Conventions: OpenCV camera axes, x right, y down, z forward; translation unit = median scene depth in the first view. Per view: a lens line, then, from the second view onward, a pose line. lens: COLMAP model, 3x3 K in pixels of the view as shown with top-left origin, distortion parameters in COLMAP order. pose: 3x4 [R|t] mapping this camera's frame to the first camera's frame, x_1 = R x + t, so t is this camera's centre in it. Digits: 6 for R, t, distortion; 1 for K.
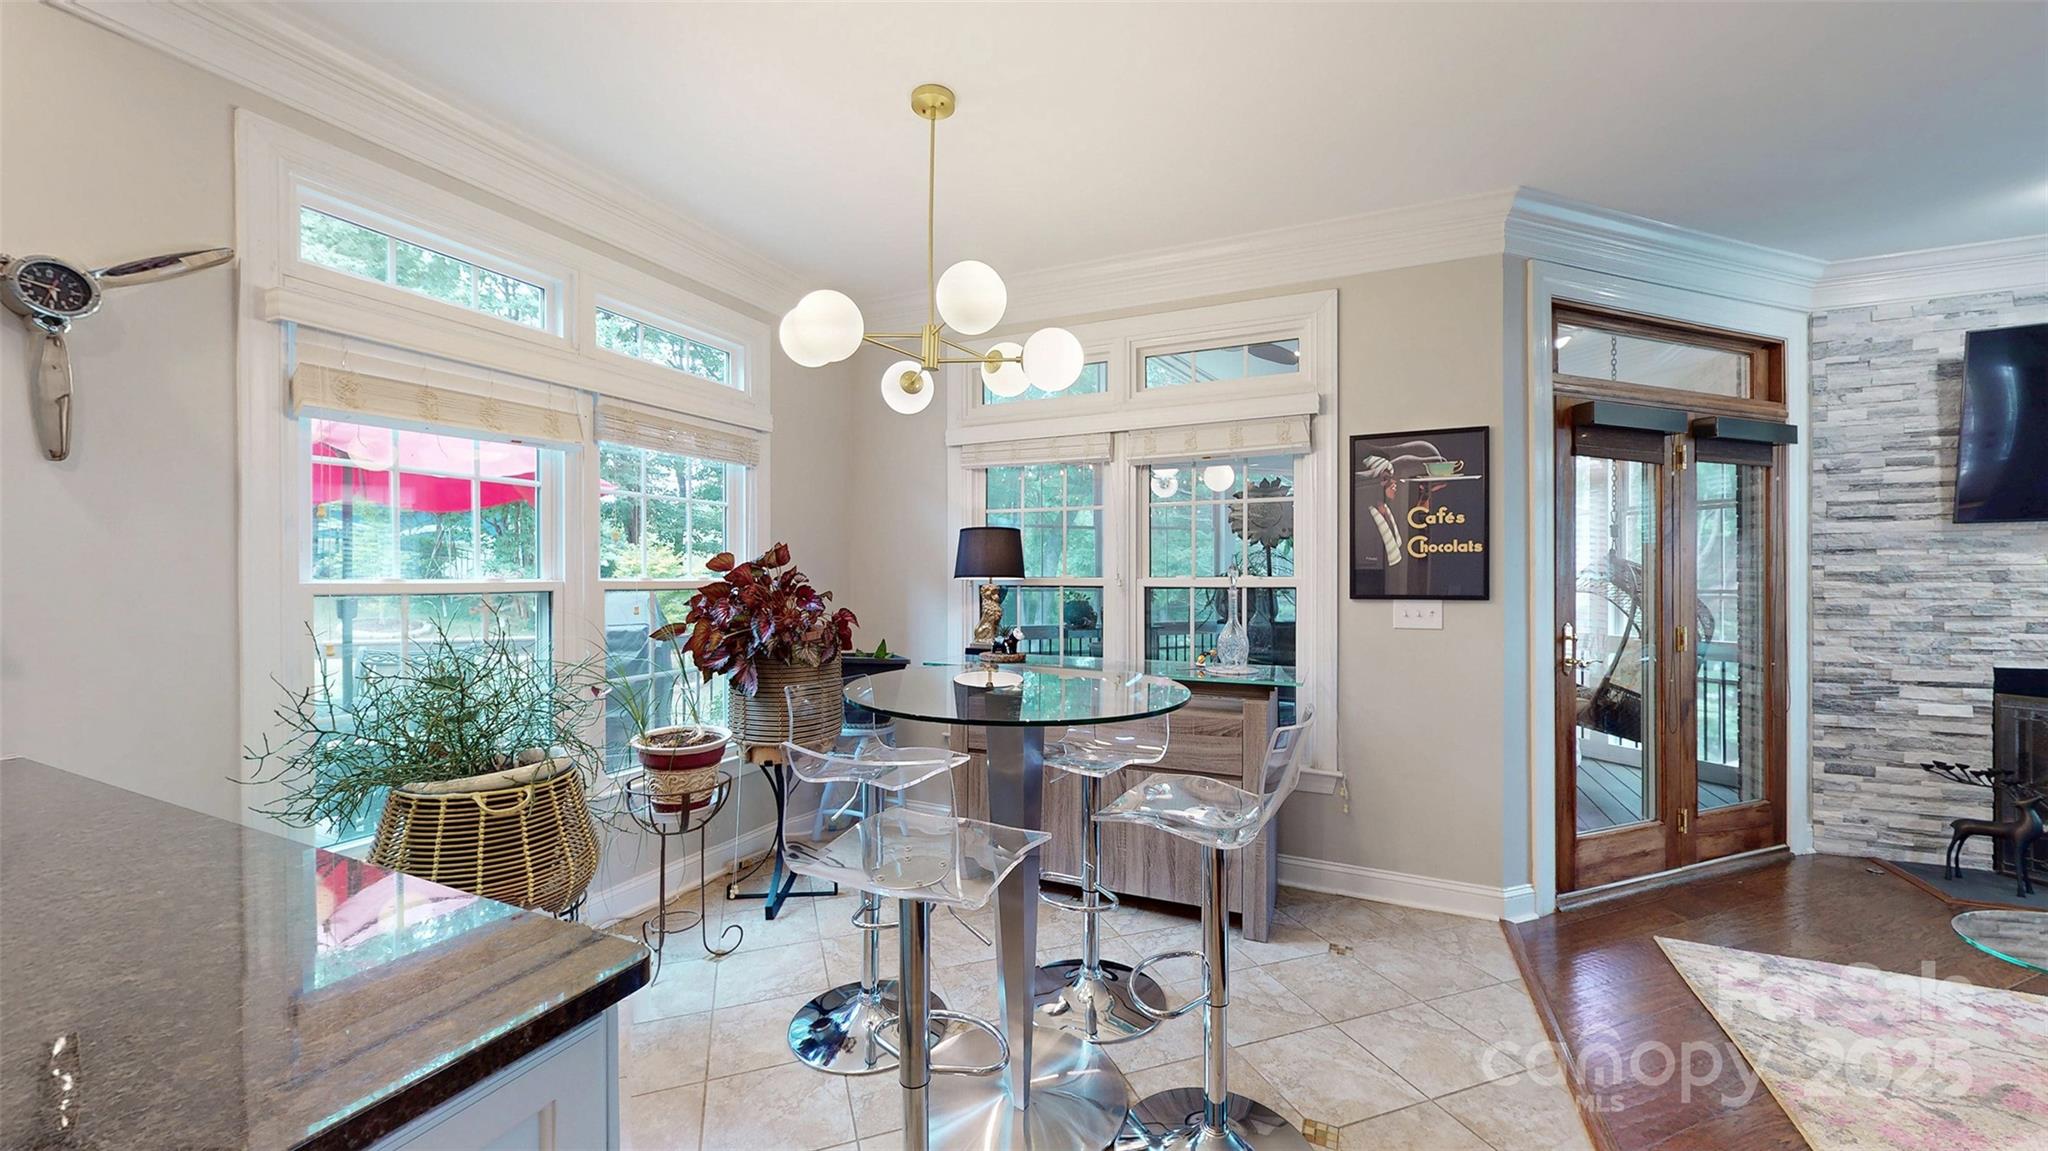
lens RADIAL K [[754.0, 0, 970.4], [0, 754.0, 575.7], [0, 0, 1]] dist [-0.000772, -0.000050]
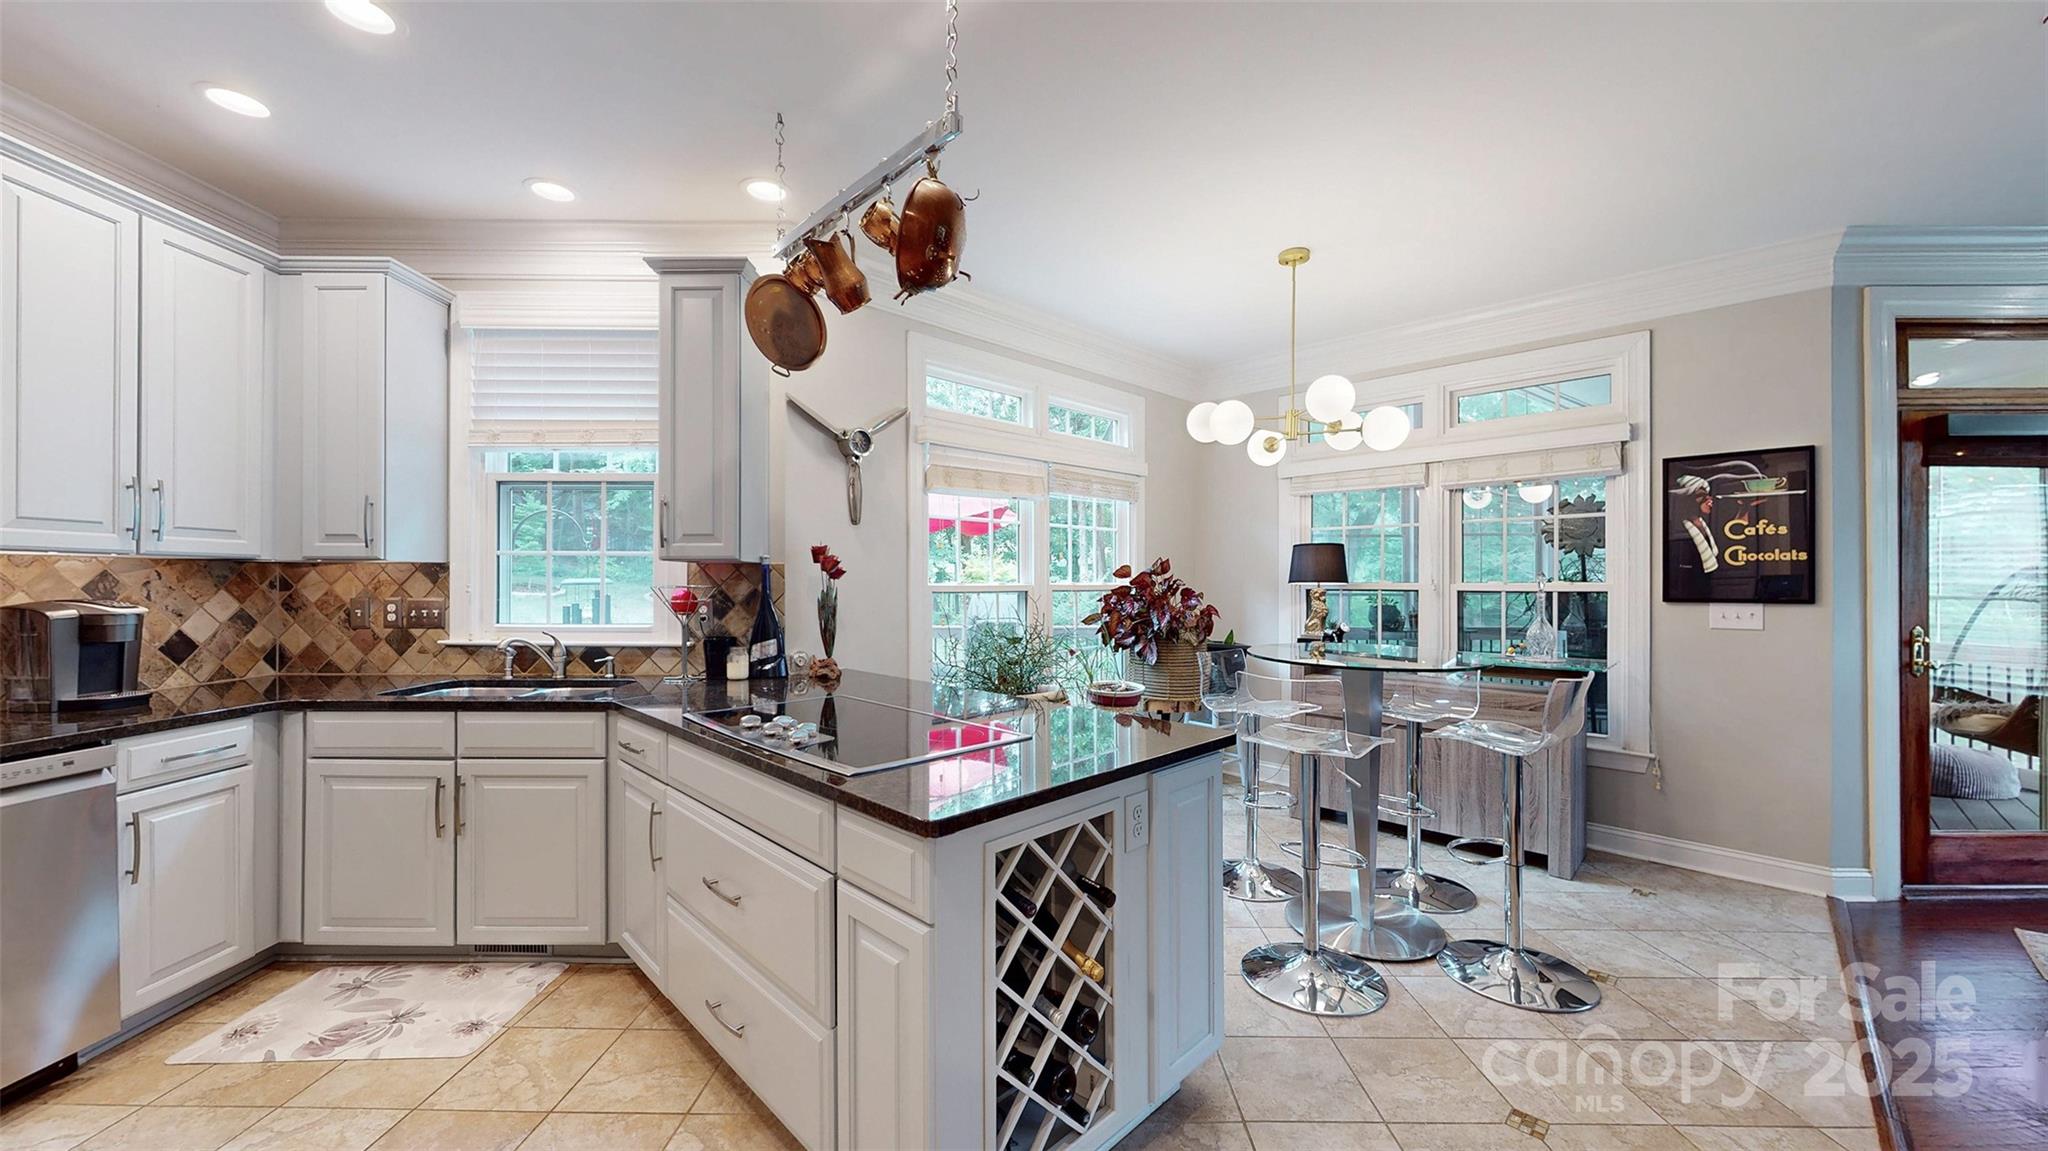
lens RADIAL K [[754.9, 0, 1003.1], [0, 754.9, 581.5], [0, 0, 1]] dist [-0.000244, 0.000189]
pose [[0.951546, 0.000506, -0.307505, -0.097464], [-0.000674, 1.000000, -0.000442, 0.001181], [0.307504, 0.000628, 0.951546, -0.404871]]
